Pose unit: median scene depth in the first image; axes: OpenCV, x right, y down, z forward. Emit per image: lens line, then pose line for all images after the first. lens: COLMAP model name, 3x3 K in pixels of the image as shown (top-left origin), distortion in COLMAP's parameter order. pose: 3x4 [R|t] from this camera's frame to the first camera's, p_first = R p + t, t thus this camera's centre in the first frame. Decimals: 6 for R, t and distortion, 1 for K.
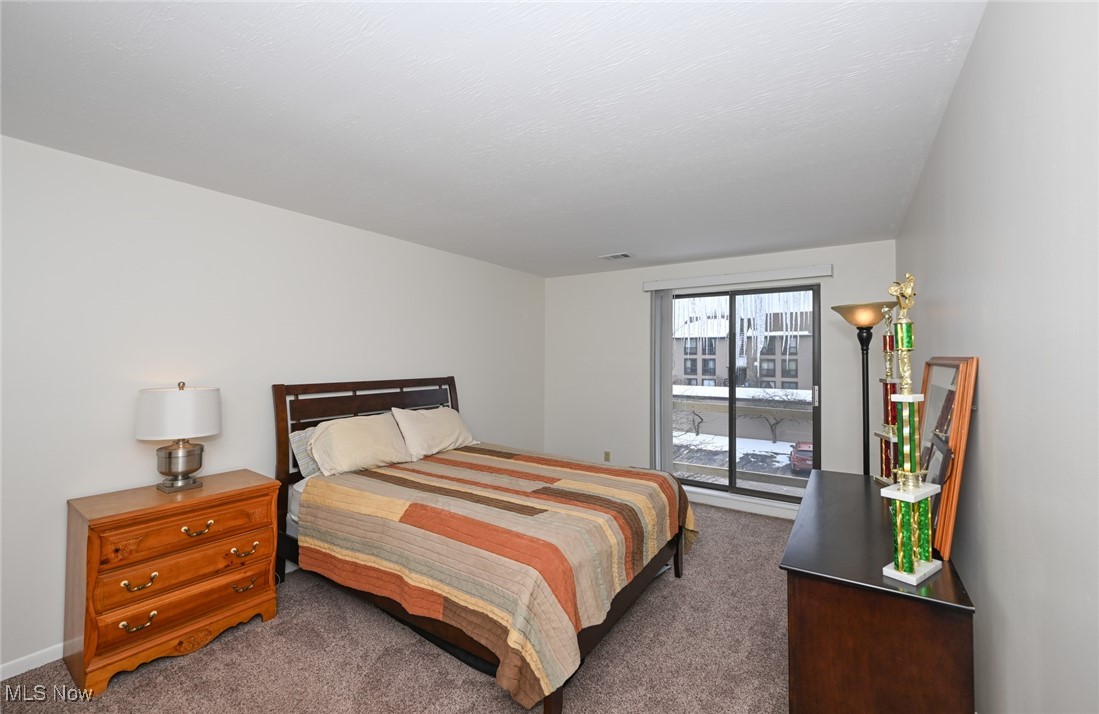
lens RADIAL K [[469.2, 0, 584.5], [0, 469.2, 346.7], [0, 0, 1]] dist [-0.007704, -0.000116]
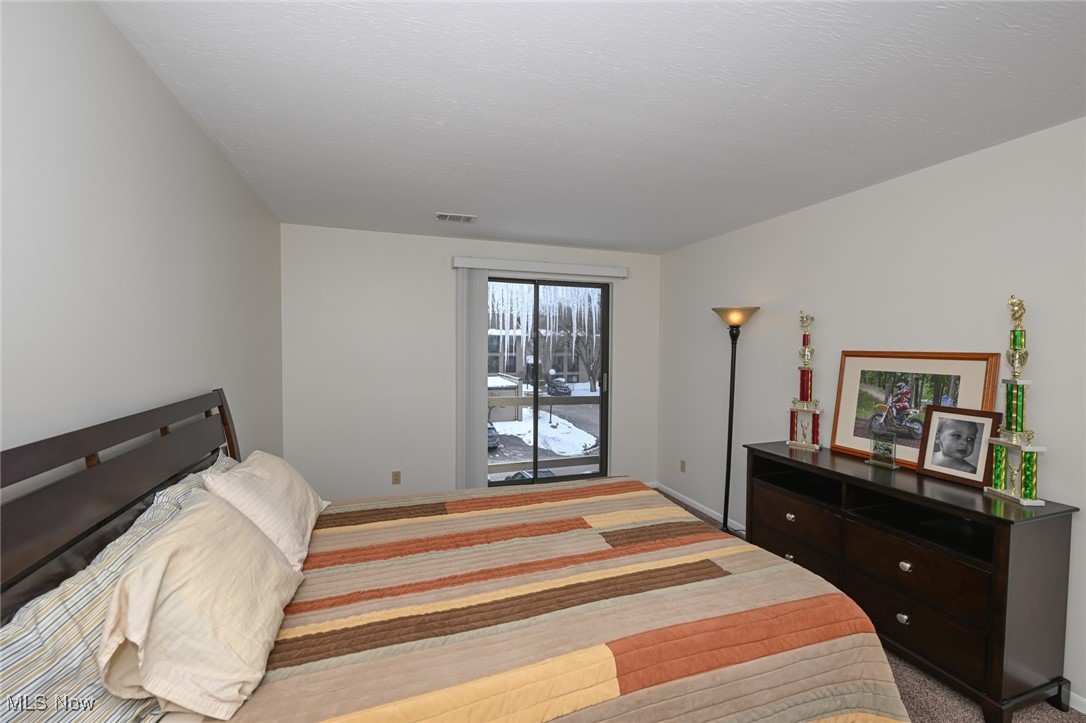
lens RADIAL K [[446.3, 0, 547.9], [0, 446.3, 362.6], [0, 0, 1]] dist [-0.006028, 0.000889]
pose [[0.617301, -0.028016, 0.786228, -0.658965], [-0.021839, 0.998370, 0.052723, 0.004687], [-0.786424, -0.049717, 0.615683, 0.658042]]
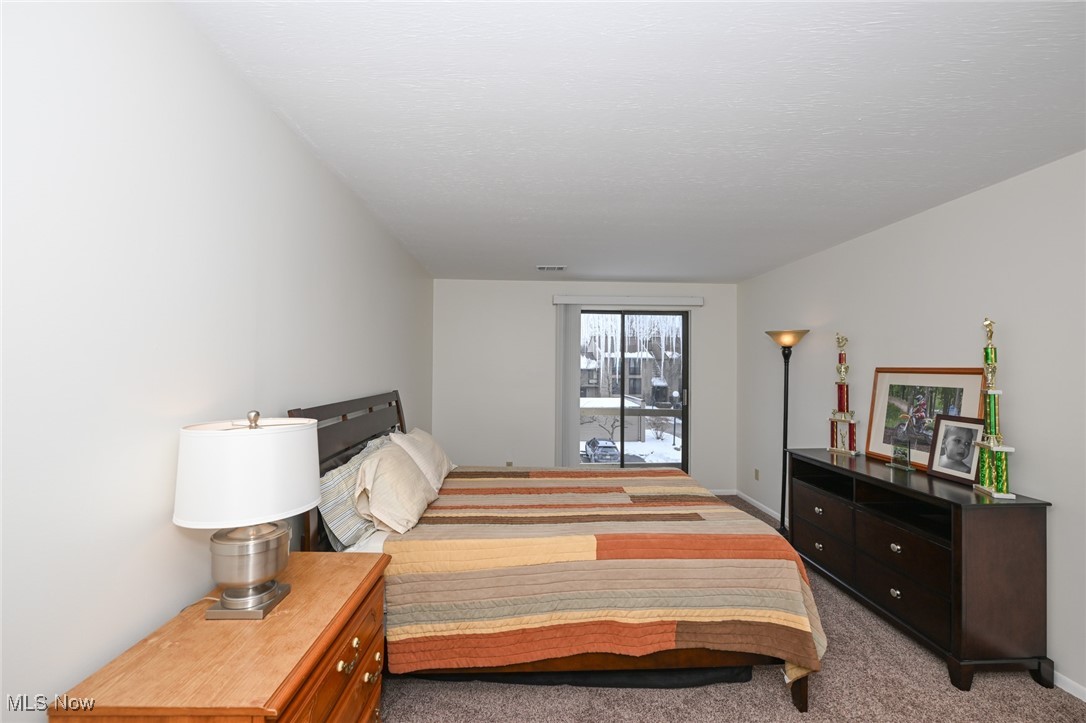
lens RADIAL K [[446.3, 0, 559.6], [0, 446.3, 363.2], [0, 0, 1]] dist [-0.006028, 0.000889]
pose [[0.802701, 0.008197, 0.596325, -0.775048], [-0.016251, 0.999835, 0.008133, 0.009417], [-0.596160, -0.016219, 0.802702, 0.327030]]
